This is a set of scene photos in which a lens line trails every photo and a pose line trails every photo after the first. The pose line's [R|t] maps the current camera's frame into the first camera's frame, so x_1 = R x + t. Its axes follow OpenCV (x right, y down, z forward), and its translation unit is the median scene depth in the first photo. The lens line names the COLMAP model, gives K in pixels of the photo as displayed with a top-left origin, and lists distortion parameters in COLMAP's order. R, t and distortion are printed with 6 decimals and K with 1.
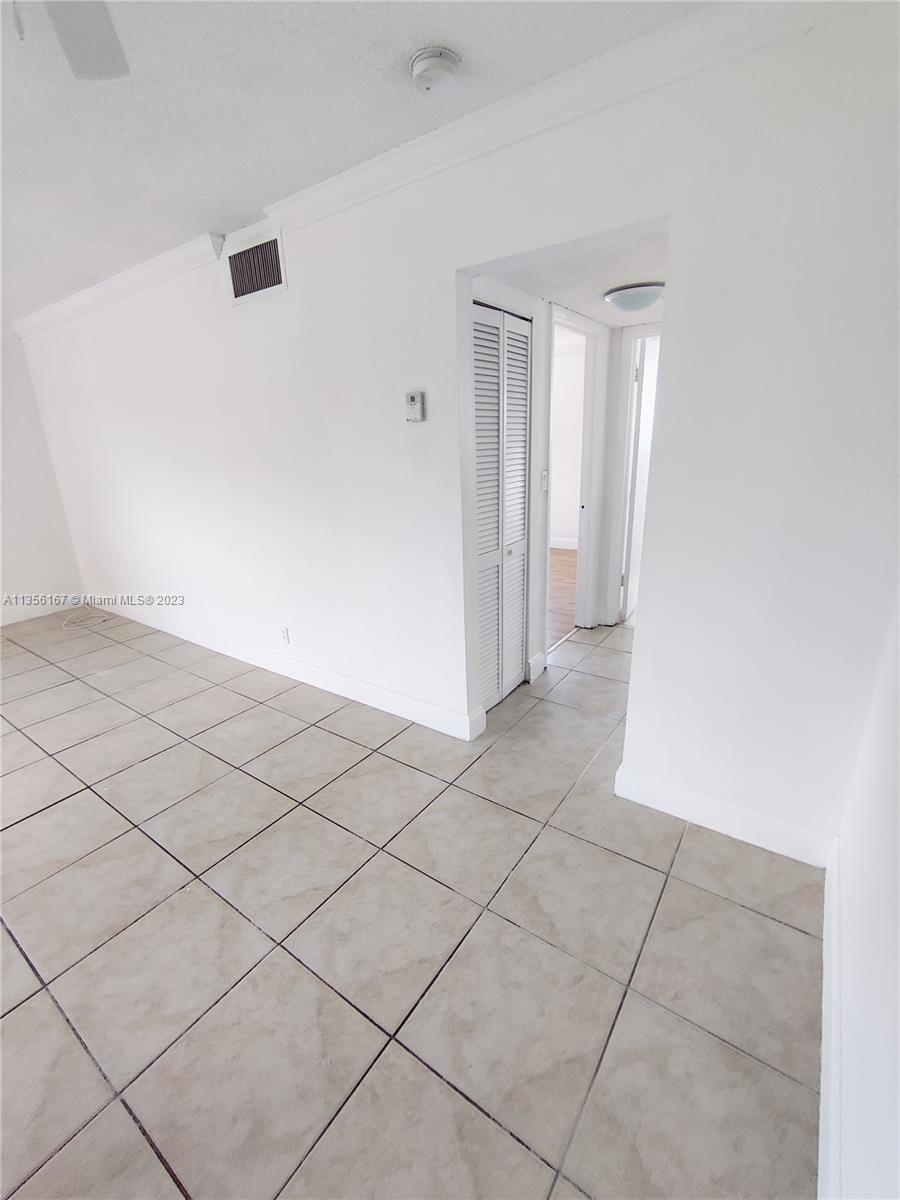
lens RADIAL K [[517.0, 0, 450.0], [0, 517.0, 600.0], [0, 0, 1]] dist [0.000430, -0.000154]
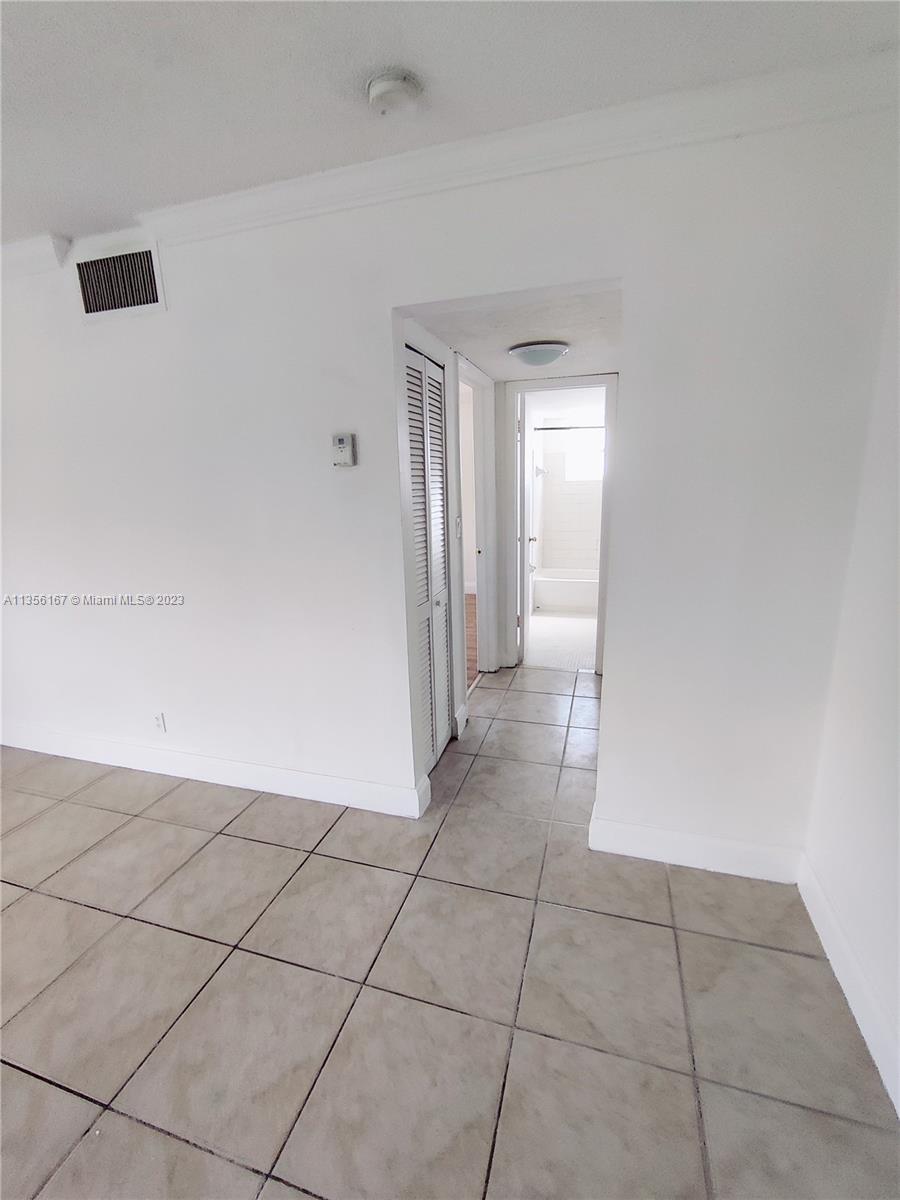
lens RADIAL K [[517.0, 0, 450.0], [0, 517.0, 600.0], [0, 0, 1]] dist [0.000430, -0.000154]
pose [[0.949480, -0.062945, 0.307449, -0.167195], [0.088492, 0.993624, -0.069858, -0.033096], [-0.301092, 0.093535, 0.948997, 0.108435]]
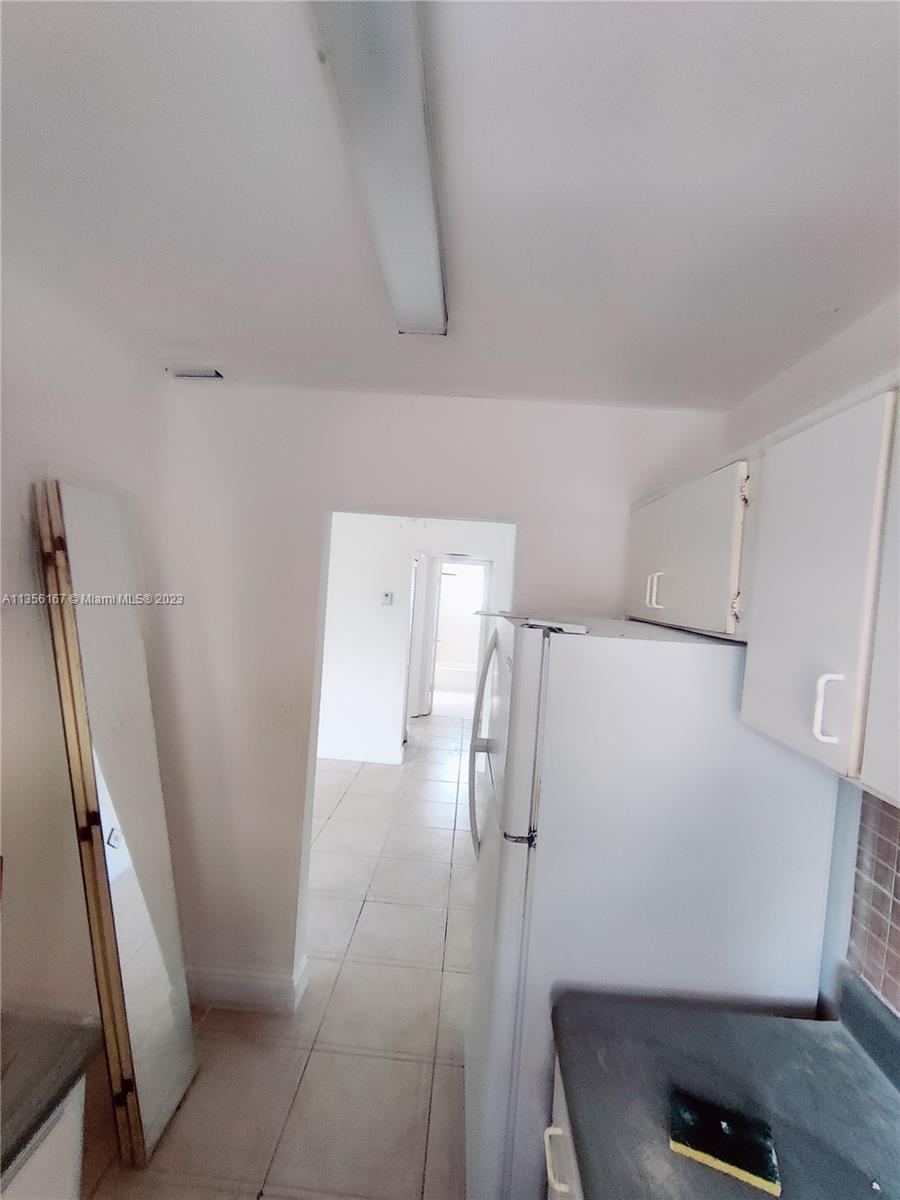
lens RADIAL K [[517.0, 0, 450.0], [0, 517.0, 600.0], [0, 0, 1]] dist [0.000430, -0.000154]
pose [[0.834268, 0.084562, 0.544836, -0.943289], [0.065804, 0.965835, -0.250665, 0.182298], [-0.547418, 0.244974, 0.800201, -0.819030]]
